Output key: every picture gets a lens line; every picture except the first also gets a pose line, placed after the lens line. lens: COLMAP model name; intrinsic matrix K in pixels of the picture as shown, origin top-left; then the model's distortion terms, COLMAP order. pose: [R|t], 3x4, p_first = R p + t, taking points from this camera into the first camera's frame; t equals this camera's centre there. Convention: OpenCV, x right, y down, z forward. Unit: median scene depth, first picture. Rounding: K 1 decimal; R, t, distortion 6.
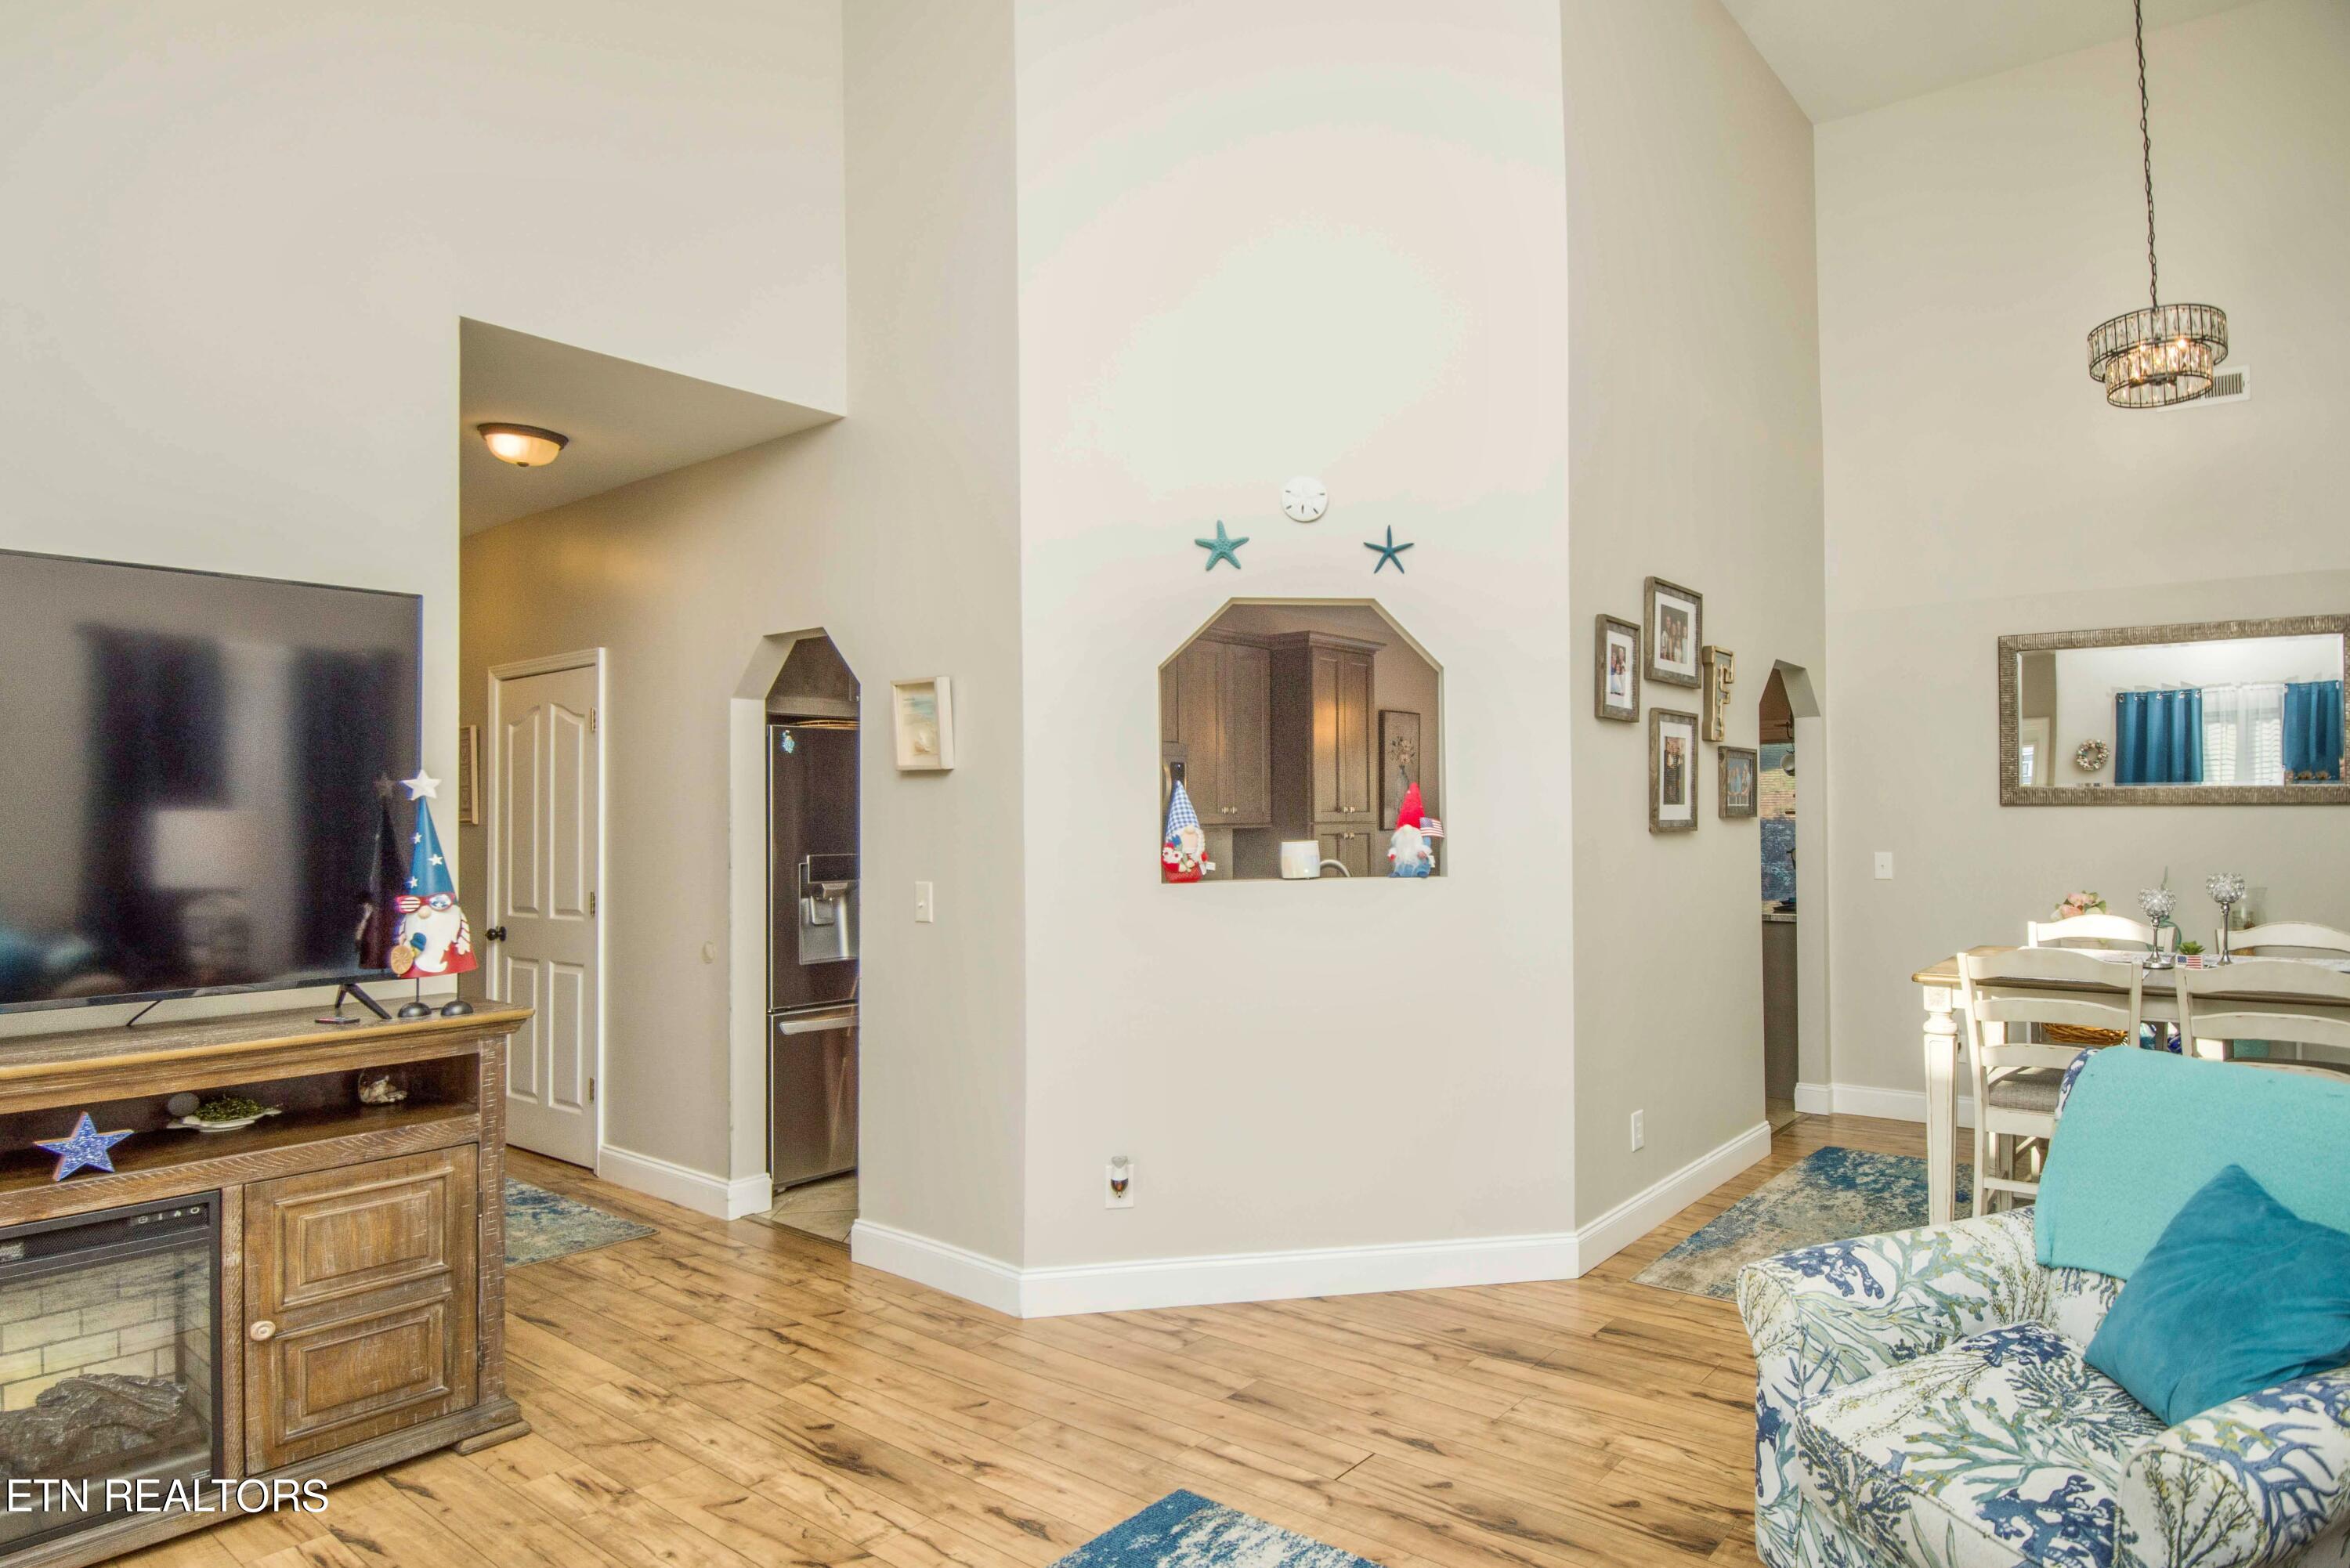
lens RADIAL K [[1109.6, 0, 1091.4], [0, 1109.6, 816.6], [0, 0, 1]] dist [-0.002317, -0.010550]
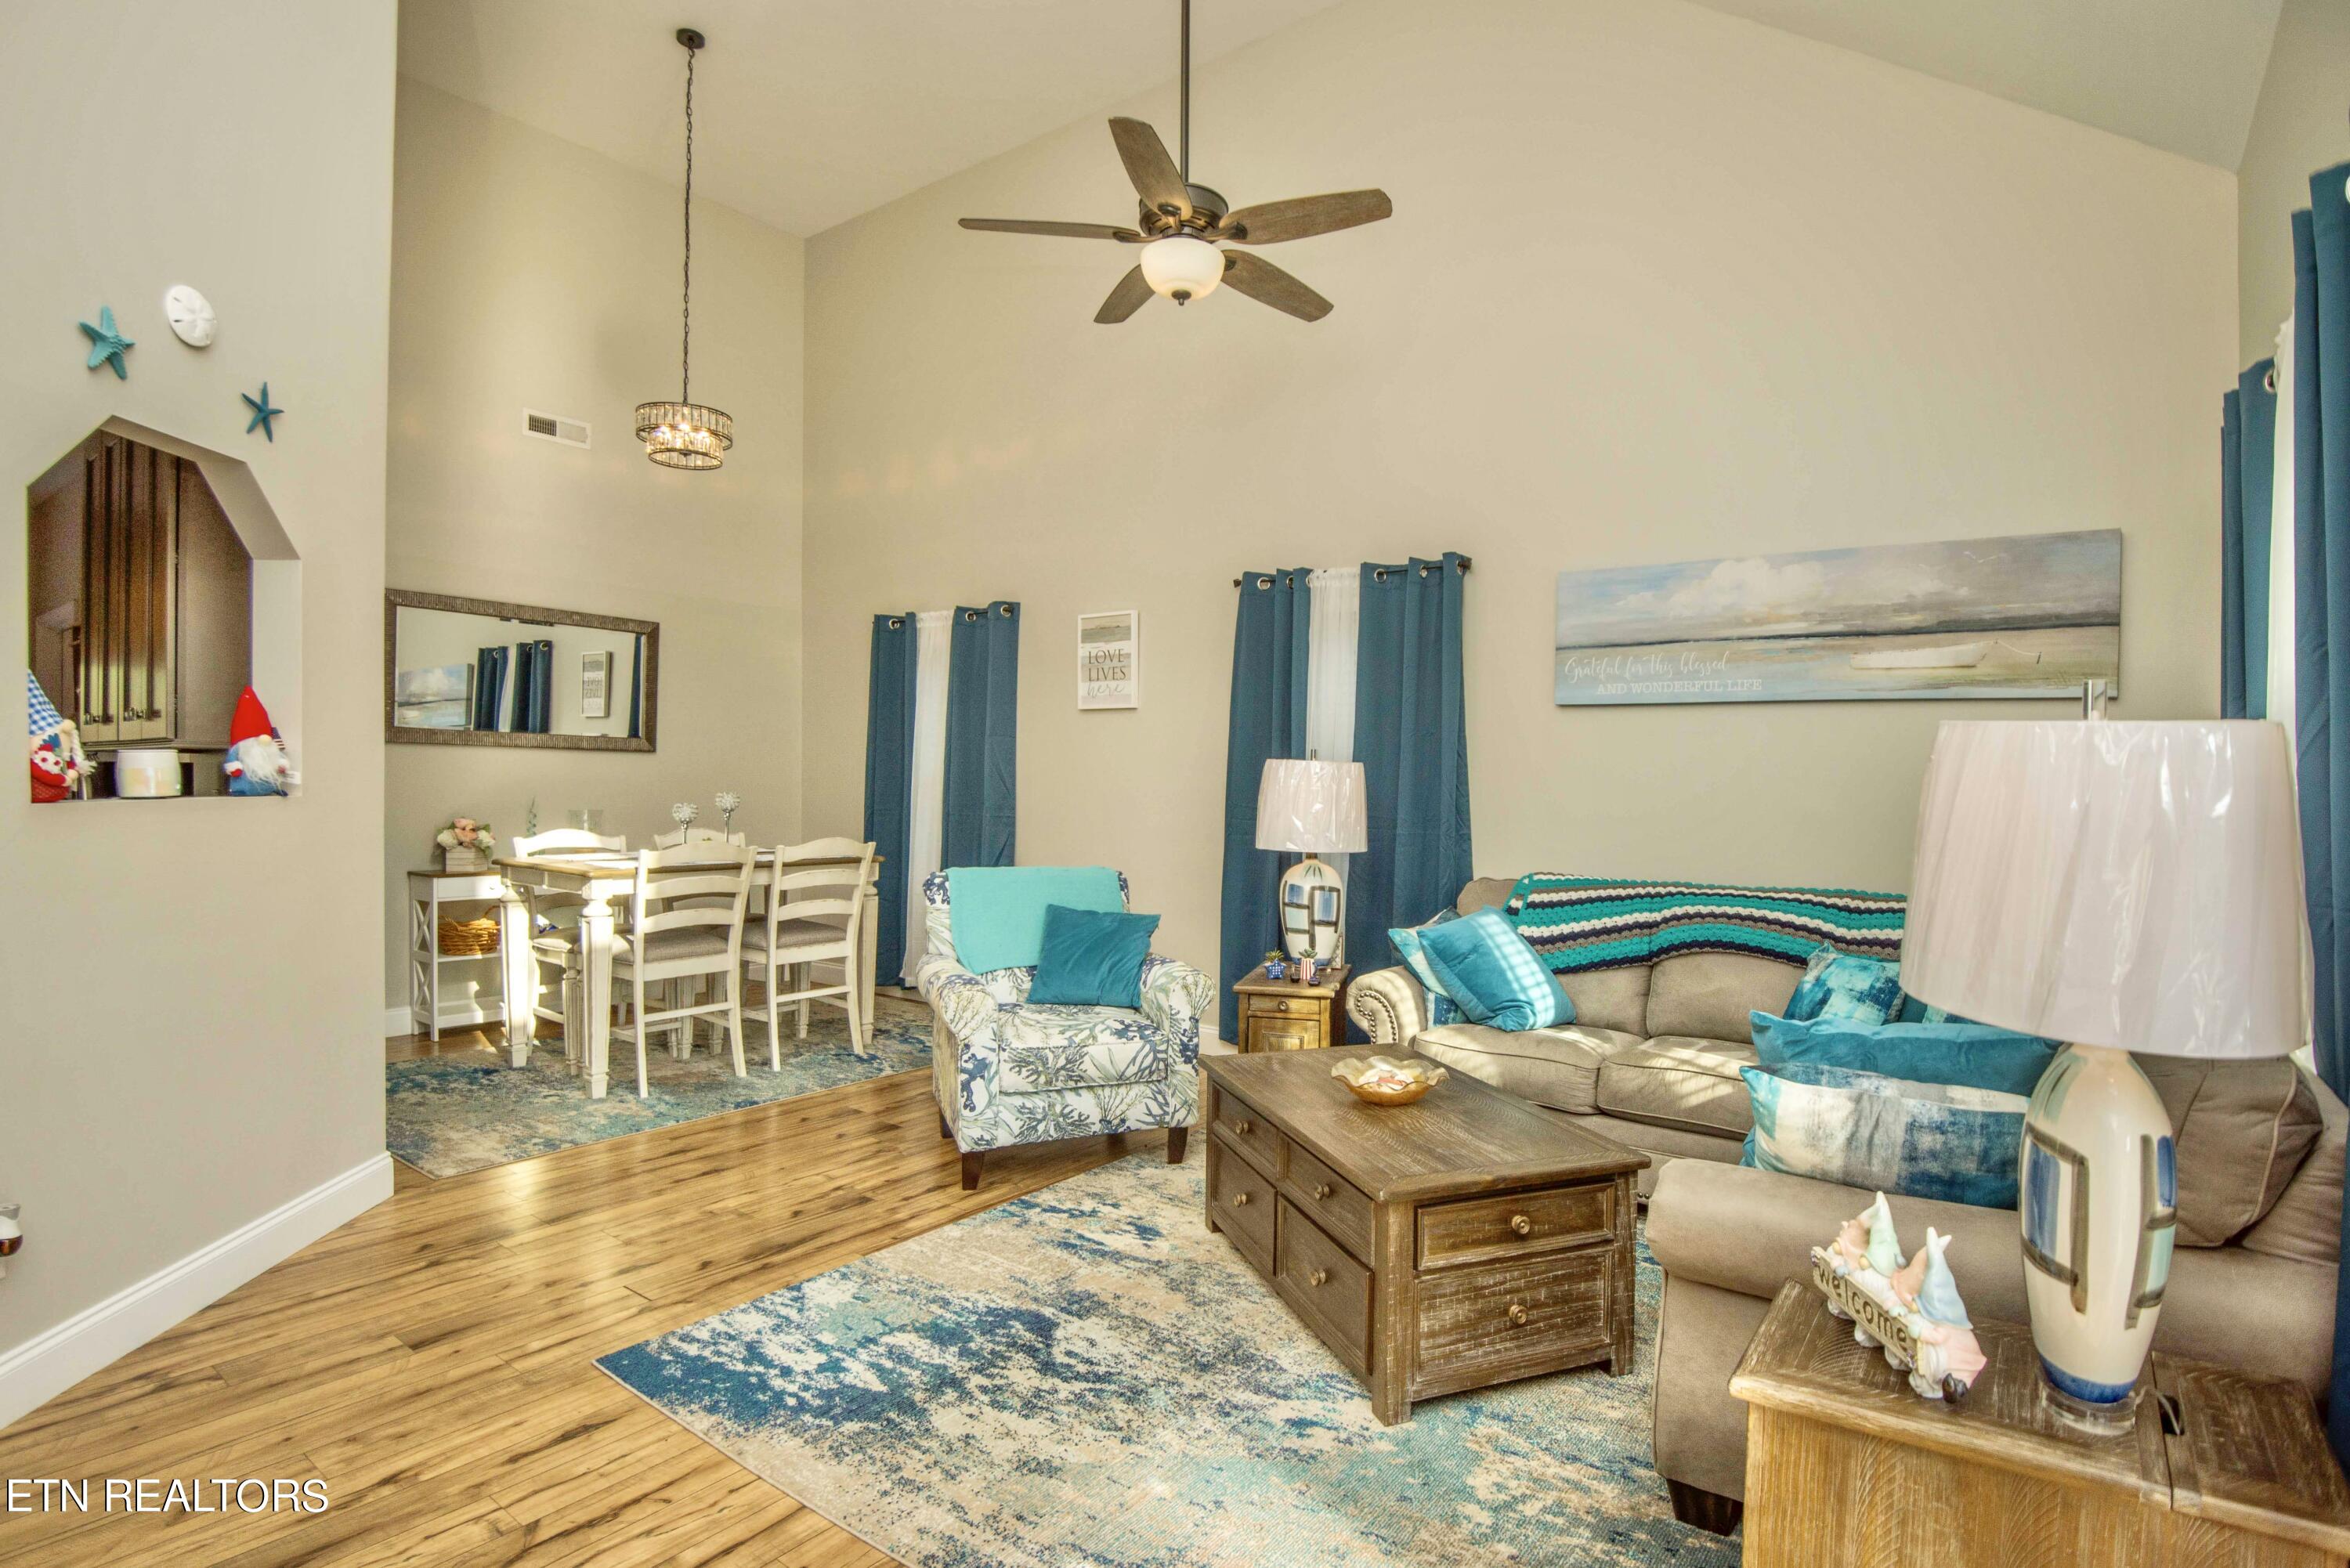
lens RADIAL K [[1166.2, 0, 1178.7], [0, 1166.2, 790.1], [0, 0, 1]] dist [-0.001405, -0.013694]
pose [[0.095461, 0.003776, 0.995426, -0.643683], [-0.028196, 0.999602, -0.001088, 0.037271], [-0.995034, -0.027964, 0.095530, 0.243146]]
